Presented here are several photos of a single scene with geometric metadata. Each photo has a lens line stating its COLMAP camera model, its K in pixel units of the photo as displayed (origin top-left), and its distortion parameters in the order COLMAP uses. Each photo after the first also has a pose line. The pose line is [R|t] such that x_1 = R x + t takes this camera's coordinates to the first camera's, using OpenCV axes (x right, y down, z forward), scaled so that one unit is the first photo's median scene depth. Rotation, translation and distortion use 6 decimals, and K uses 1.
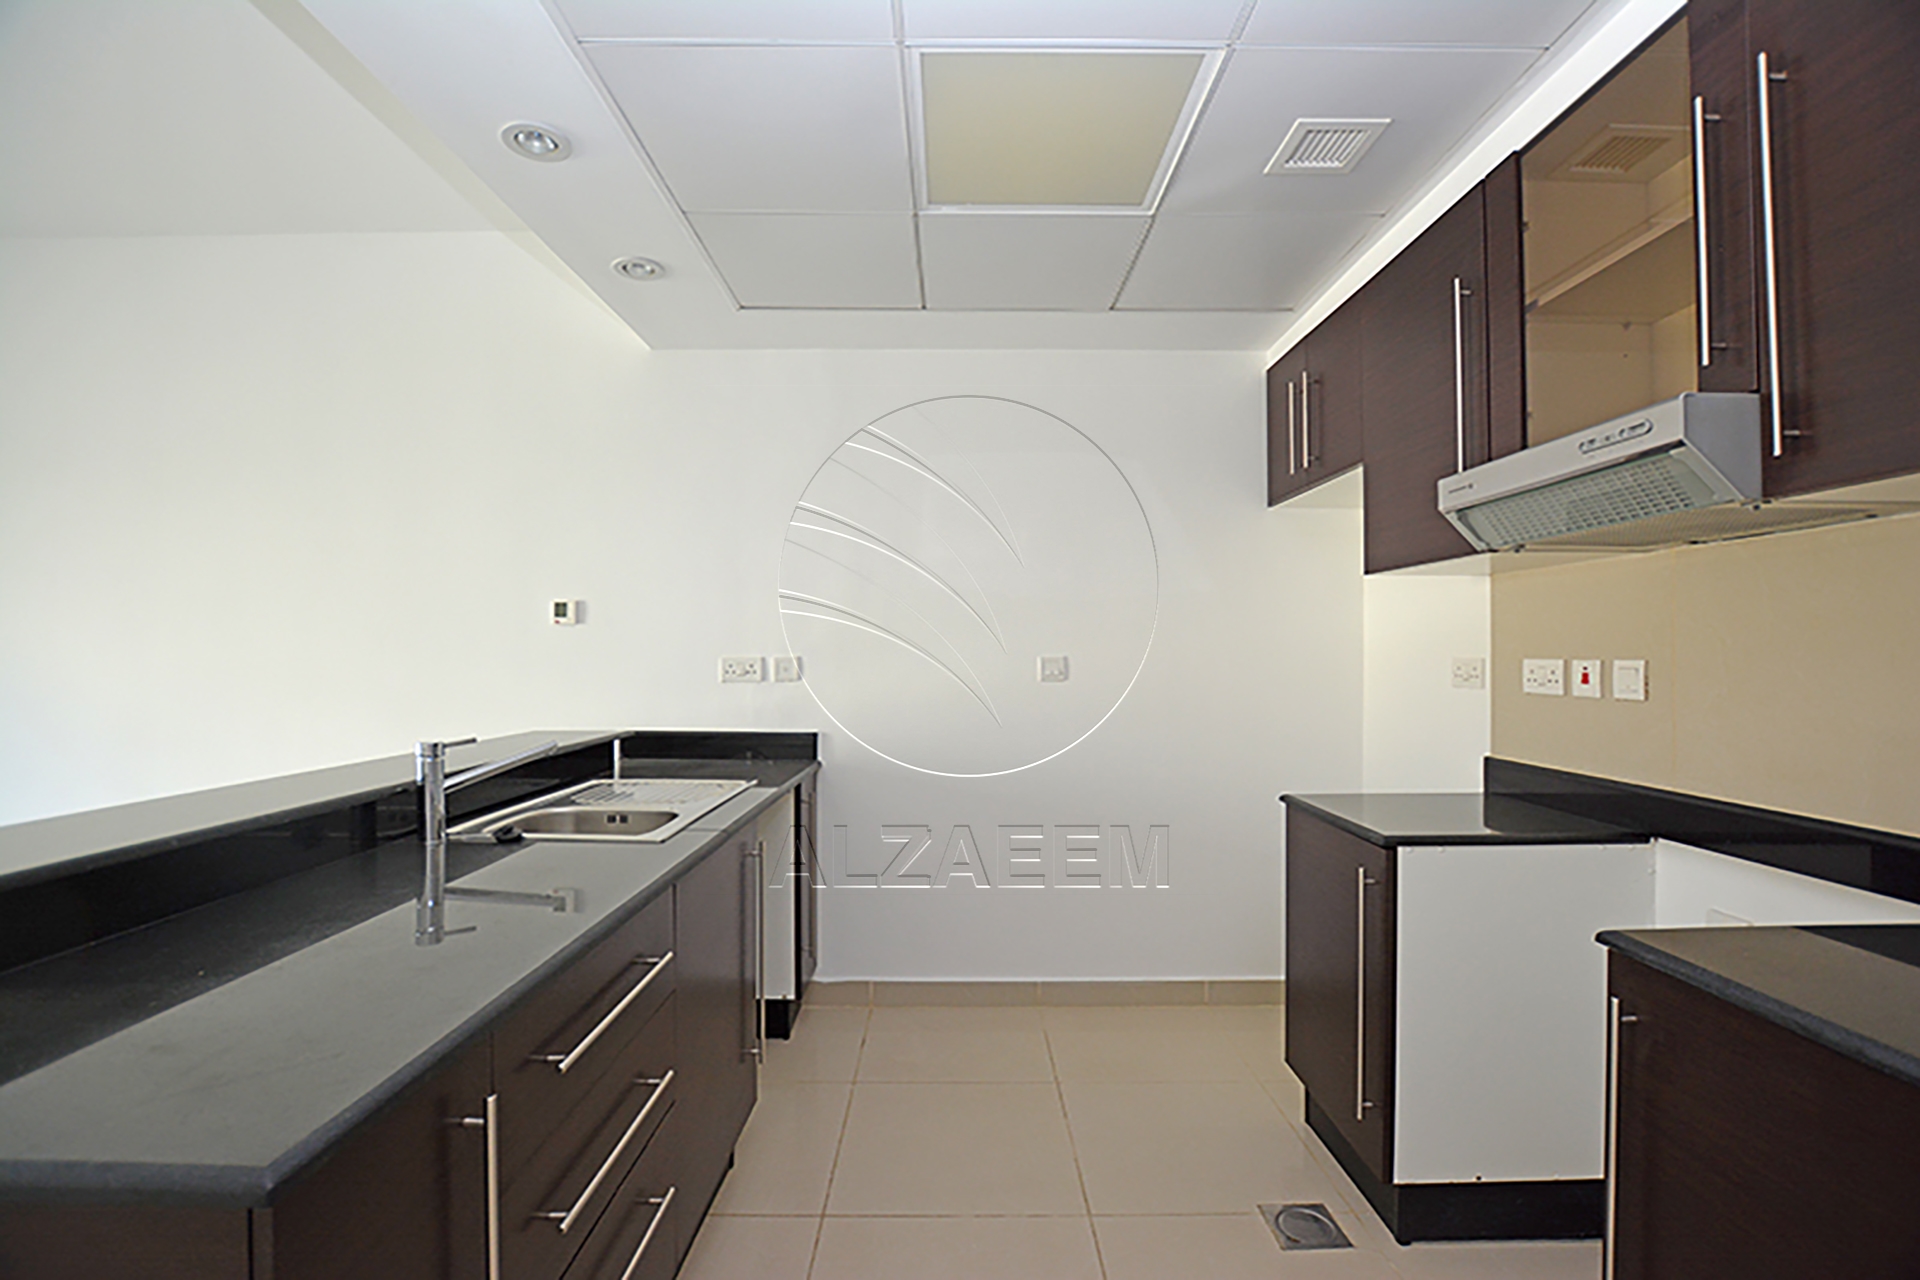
lens RADIAL K [[822.0, 0, 955.2], [0, 822.0, 644.0], [0, 0, 1]] dist [-0.003918, -0.000608]
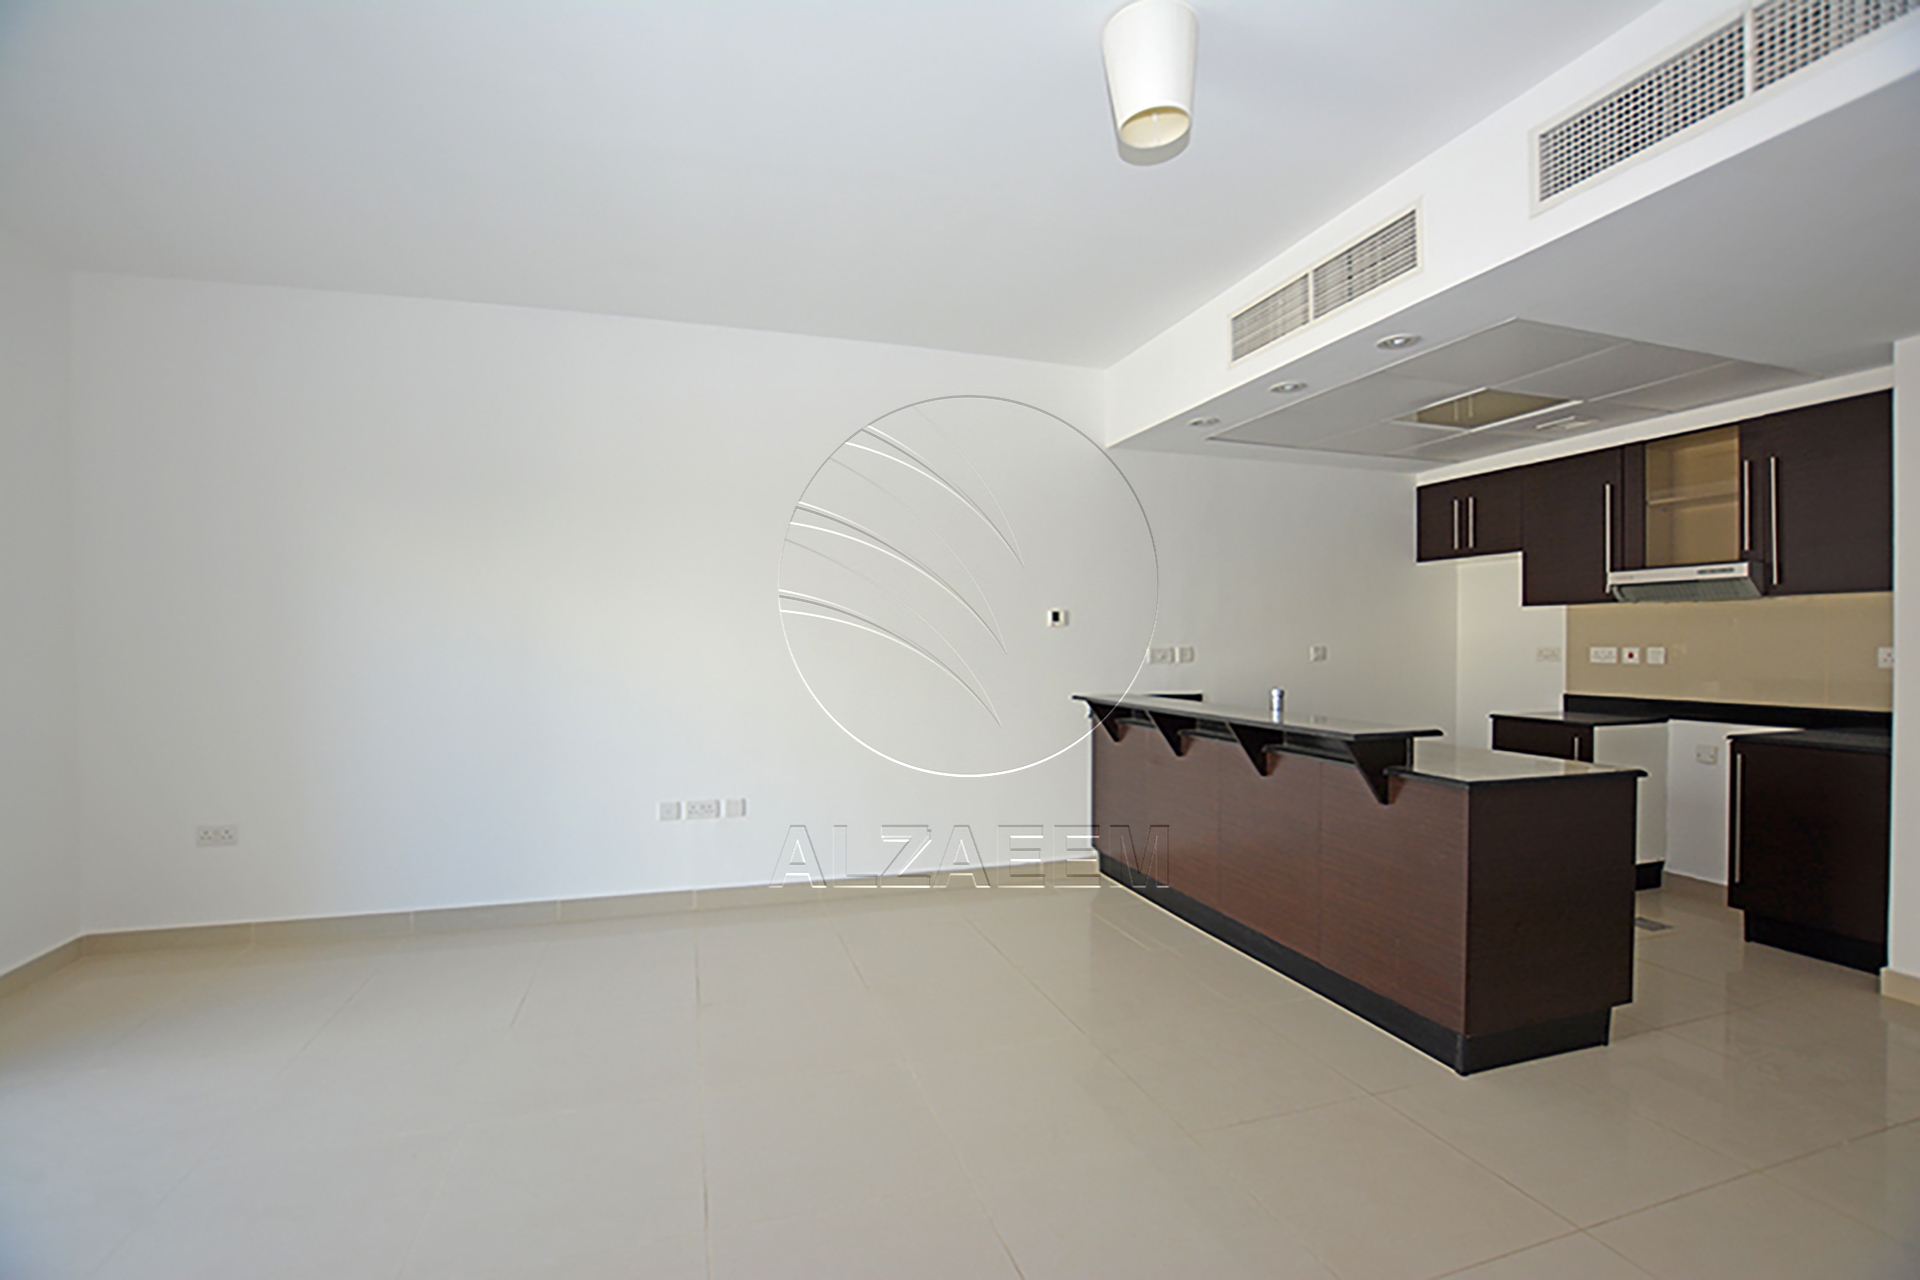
lens RADIAL K [[822.0, 0, 971.7], [0, 822.0, 639.9], [0, 0, 1]] dist [-0.003918, -0.000608]
pose [[0.941898, -0.002828, 0.335886, -1.512003], [-0.002077, 0.999896, 0.014243, -0.027166], [-0.335891, -0.014114, 0.941795, -0.479253]]
